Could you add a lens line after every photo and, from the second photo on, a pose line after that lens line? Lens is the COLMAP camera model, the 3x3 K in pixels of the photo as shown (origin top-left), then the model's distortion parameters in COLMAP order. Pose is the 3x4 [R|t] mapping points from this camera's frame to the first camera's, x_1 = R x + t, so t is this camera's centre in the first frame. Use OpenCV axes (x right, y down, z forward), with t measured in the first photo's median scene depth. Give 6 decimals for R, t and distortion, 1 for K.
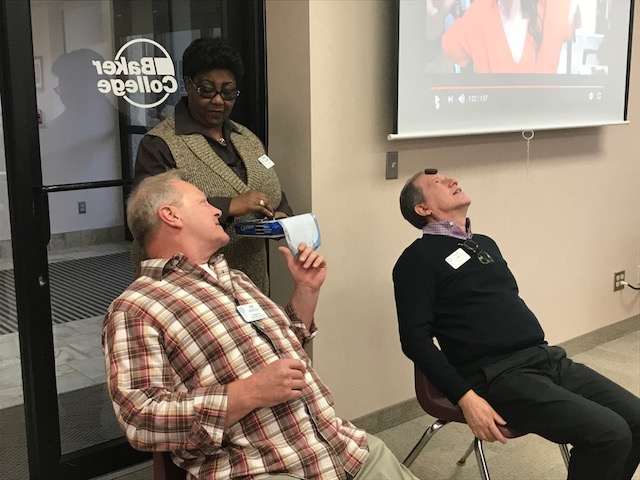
lens RADIAL K [[844.5, 0, 320.1], [0, 844.5, 237.7], [0, 0, 1]] dist [0.349688, -1.176706]
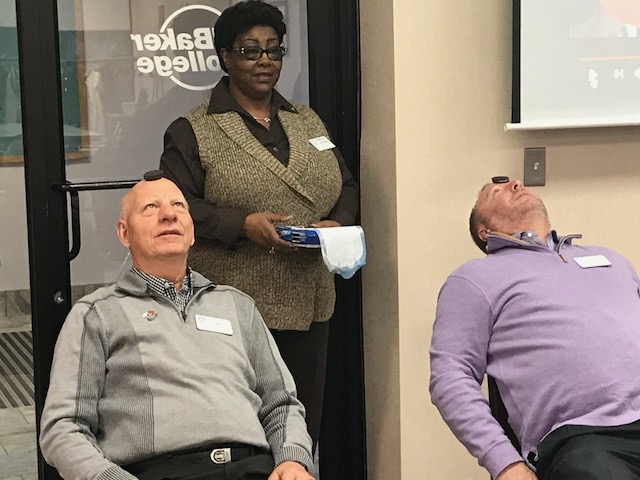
lens RADIAL K [[1639.2, 0, 320.2], [0, 1639.2, 238.4], [0, 0, 1]] dist [0.458917, -0.959893]
pose [[0.932894, 0.029281, -0.358958, 0.458339], [-0.048398, 0.997842, -0.044384, 0.048932], [0.356883, 0.058779, 0.932298, -0.381944]]
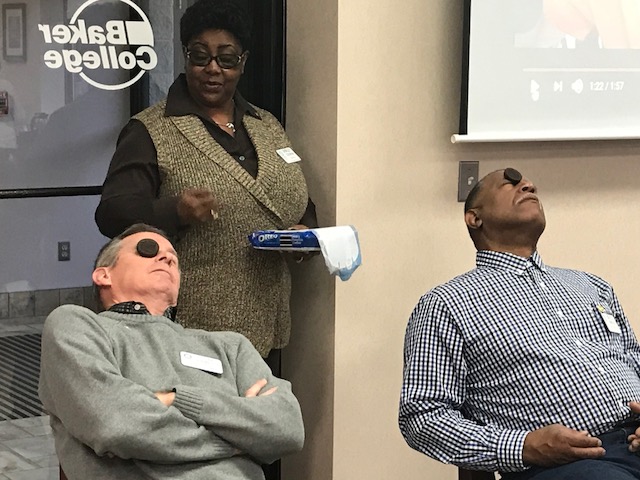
lens RADIAL K [[1639.2, 0, 320.2], [0, 1639.2, 238.4], [0, 0, 1]] dist [0.458917, -0.959893]
pose [[0.988687, 0.034449, -0.145984, 0.177845], [-0.044208, 0.996961, -0.064144, 0.054133], [0.143330, 0.069872, 0.987205, -0.334946]]
